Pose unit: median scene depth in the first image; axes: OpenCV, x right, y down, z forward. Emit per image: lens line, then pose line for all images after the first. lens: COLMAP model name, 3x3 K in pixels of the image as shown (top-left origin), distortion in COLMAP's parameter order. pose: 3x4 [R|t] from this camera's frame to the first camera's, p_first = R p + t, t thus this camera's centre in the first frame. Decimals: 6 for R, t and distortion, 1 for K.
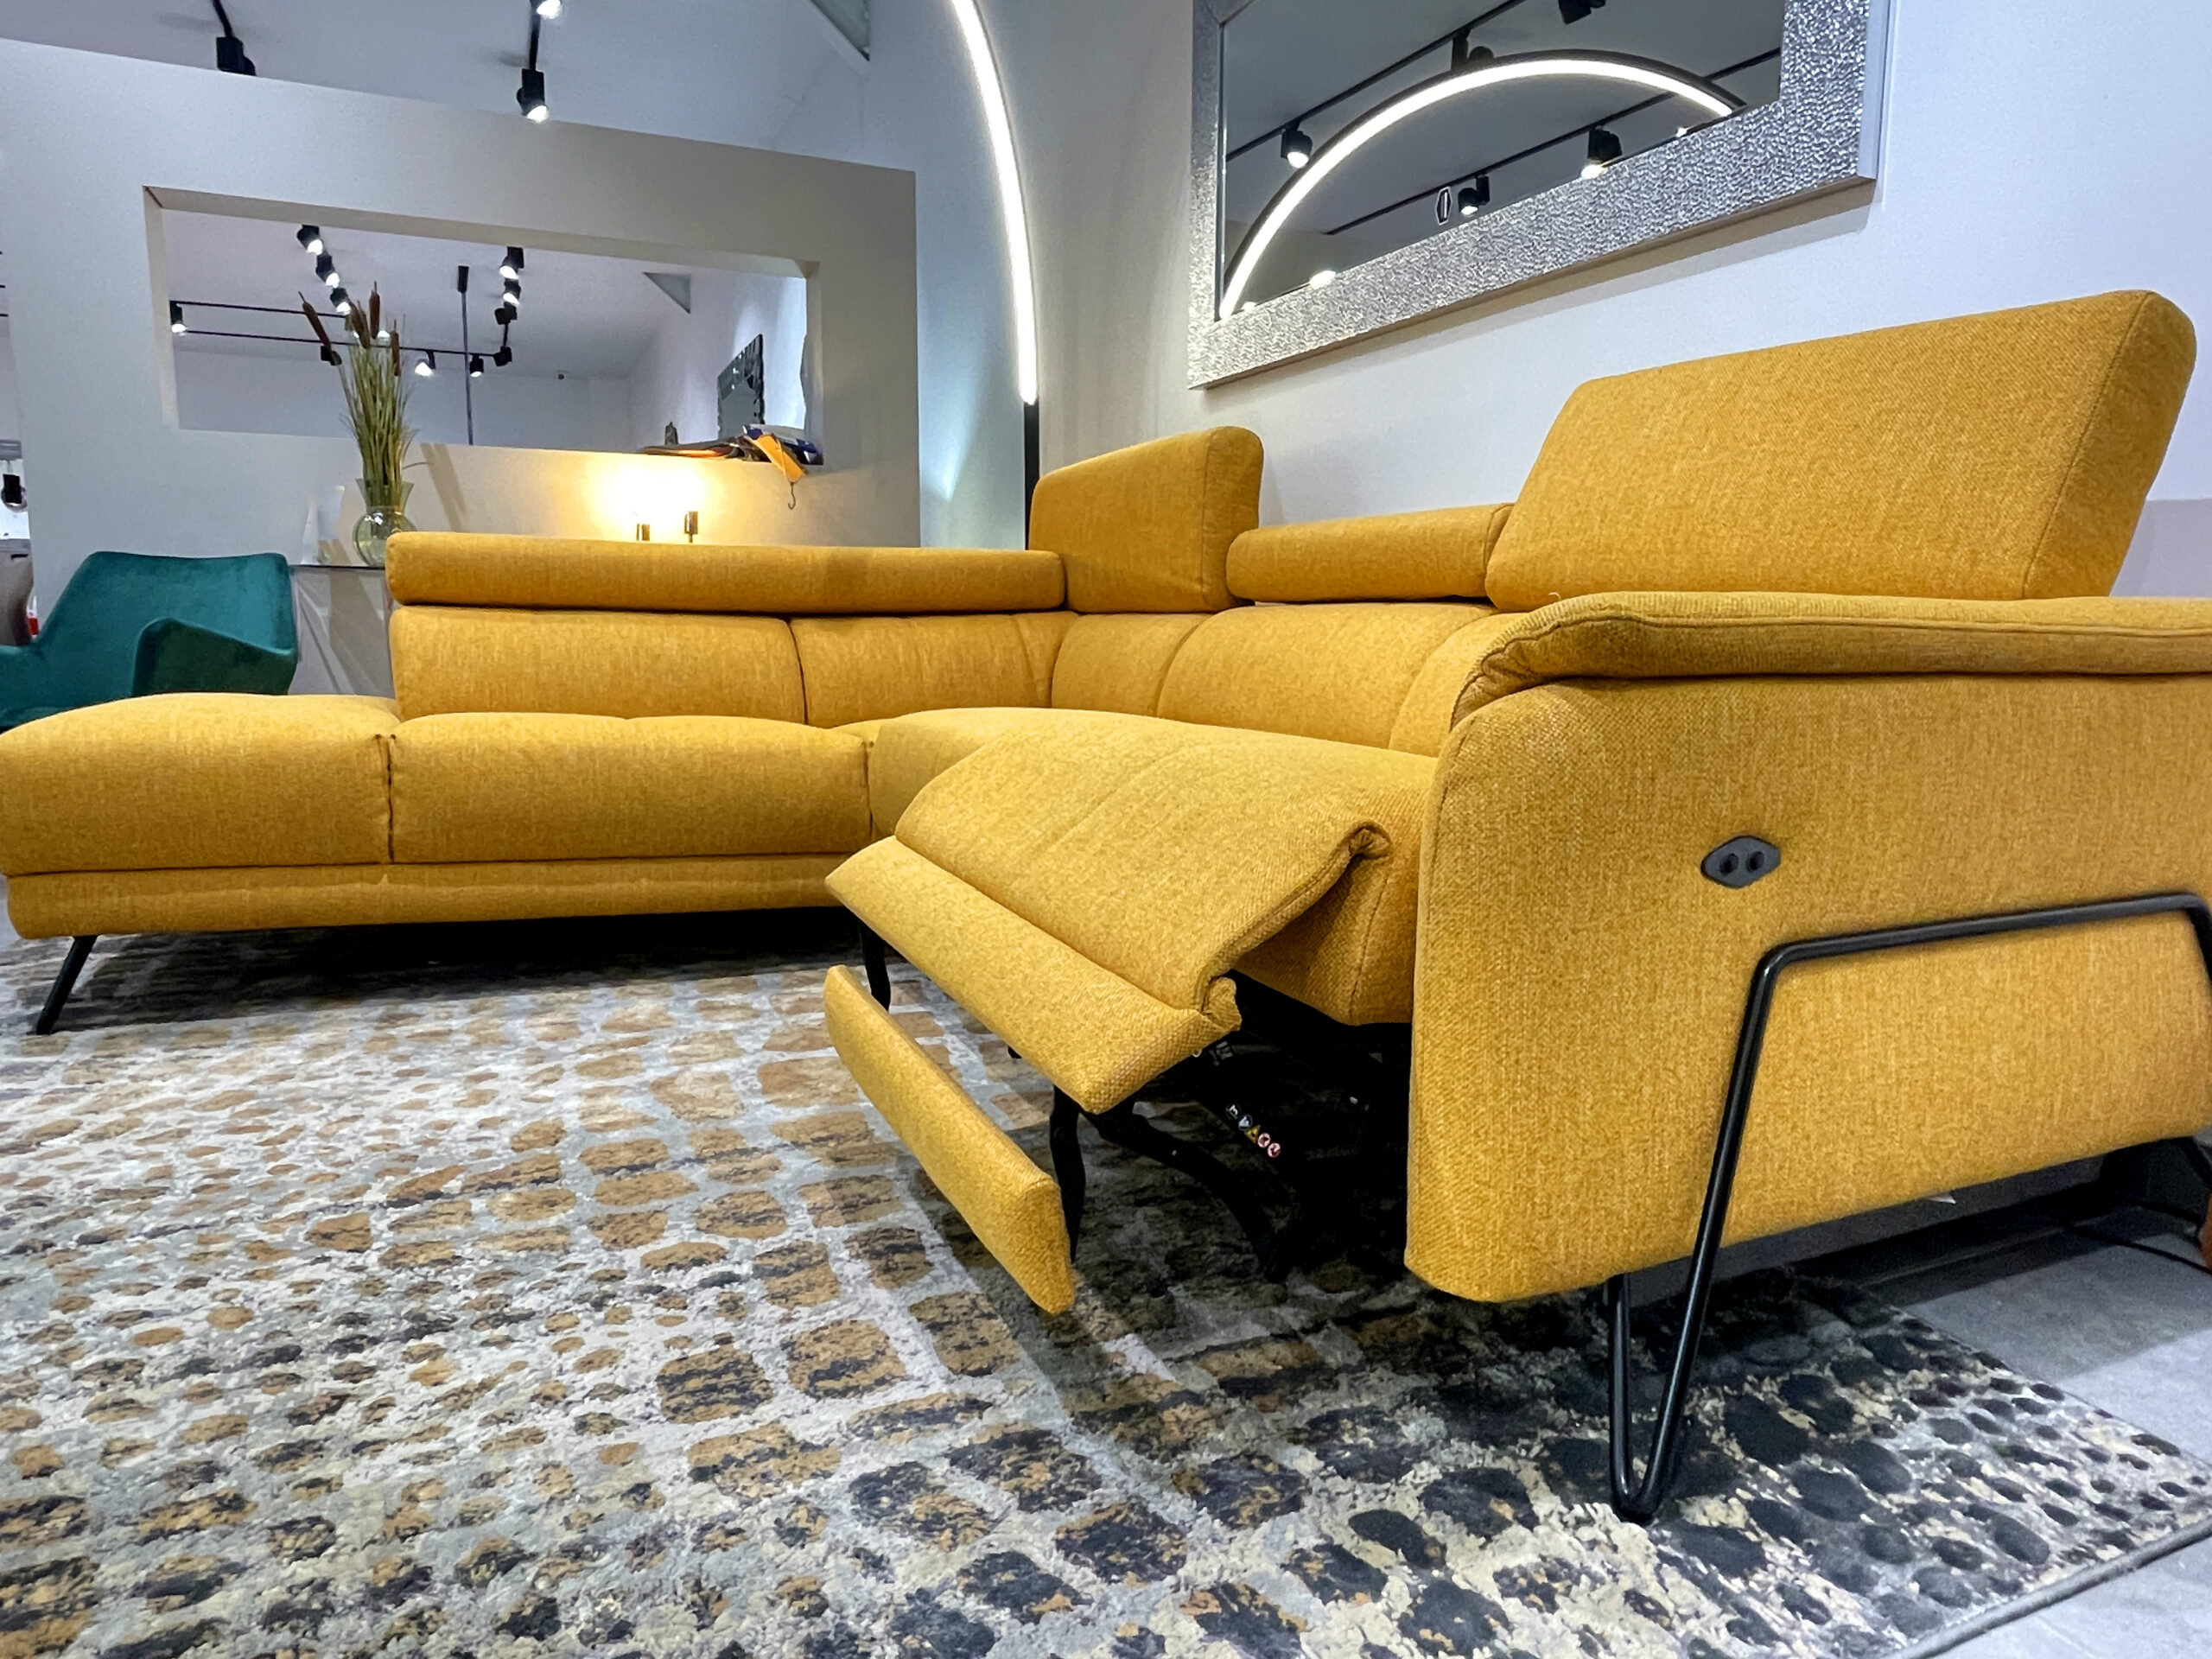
lens RADIAL K [[1421.8, 0, 1163.4], [0, 1421.8, 829.0], [0, 0, 1]] dist [-0.013289, -0.001015]
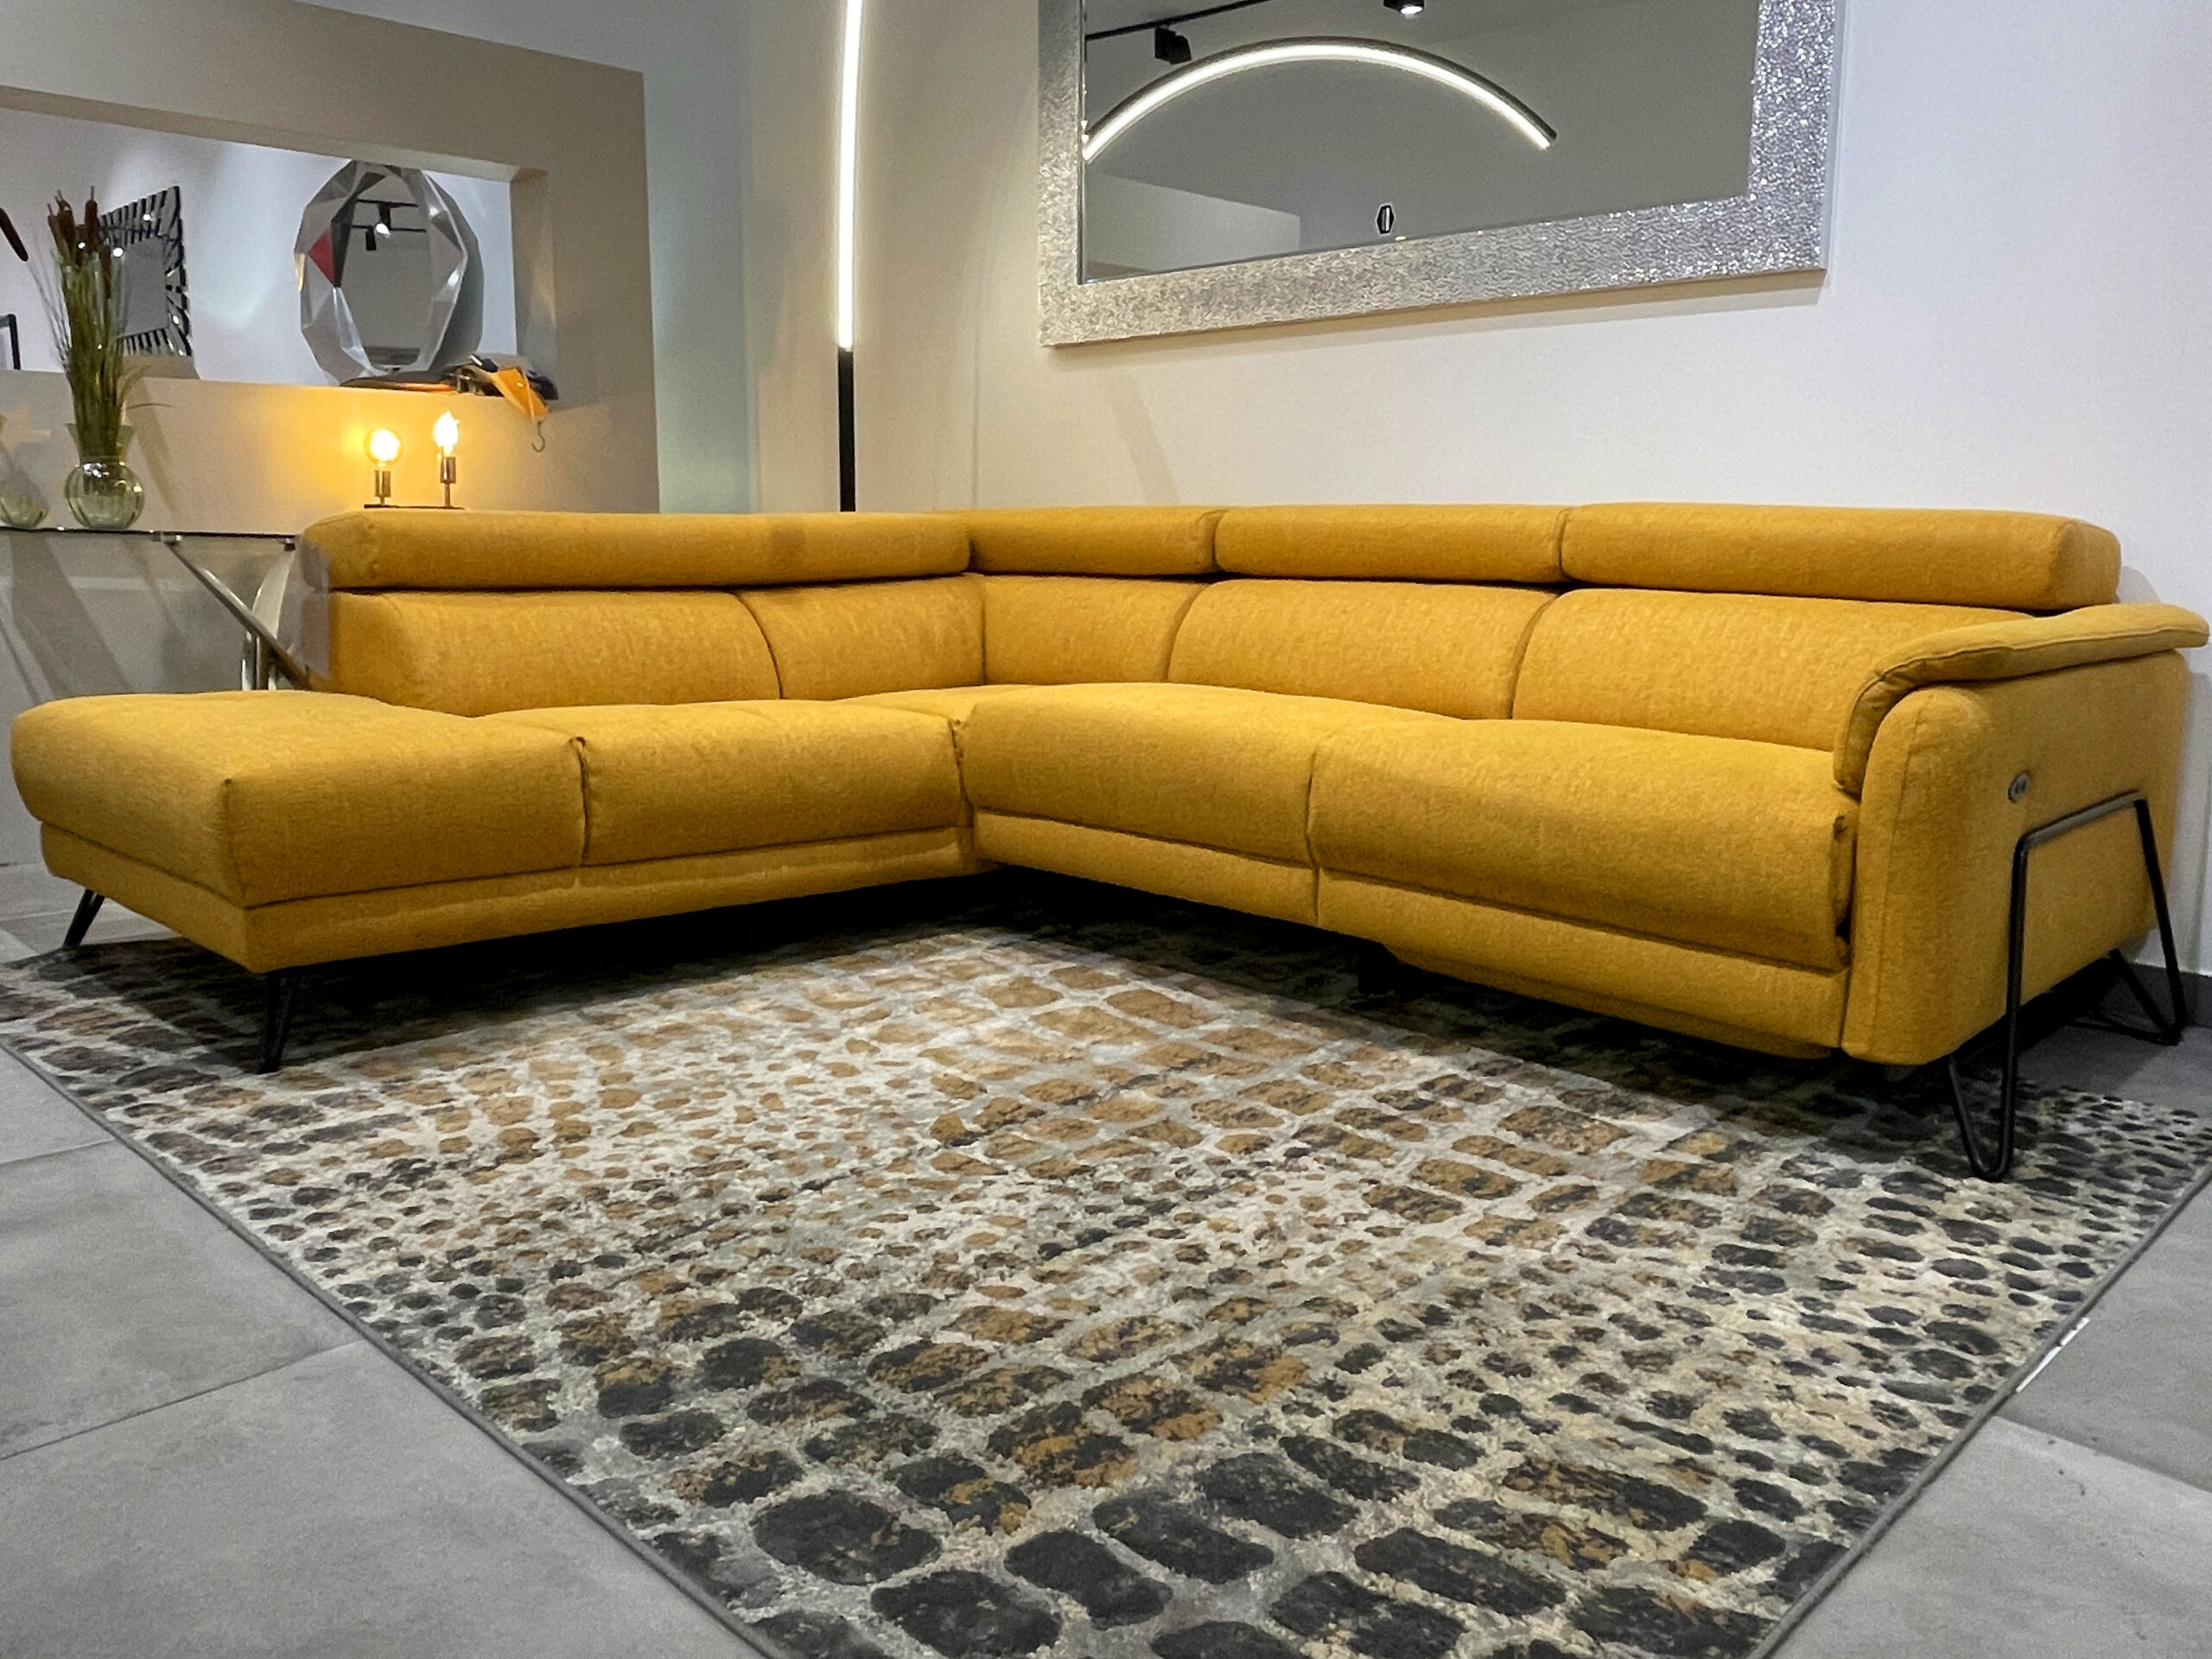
lens RADIAL K [[1687.0, 0, 1092.3], [0, 1687.0, 835.5], [0, 0, 1]] dist [0.040666, -0.091438]
pose [[0.939954, -0.066475, 0.334764, -1.015122], [0.053801, 0.997445, 0.047003, -0.056874], [-0.337033, -0.026170, 0.941129, -0.399136]]
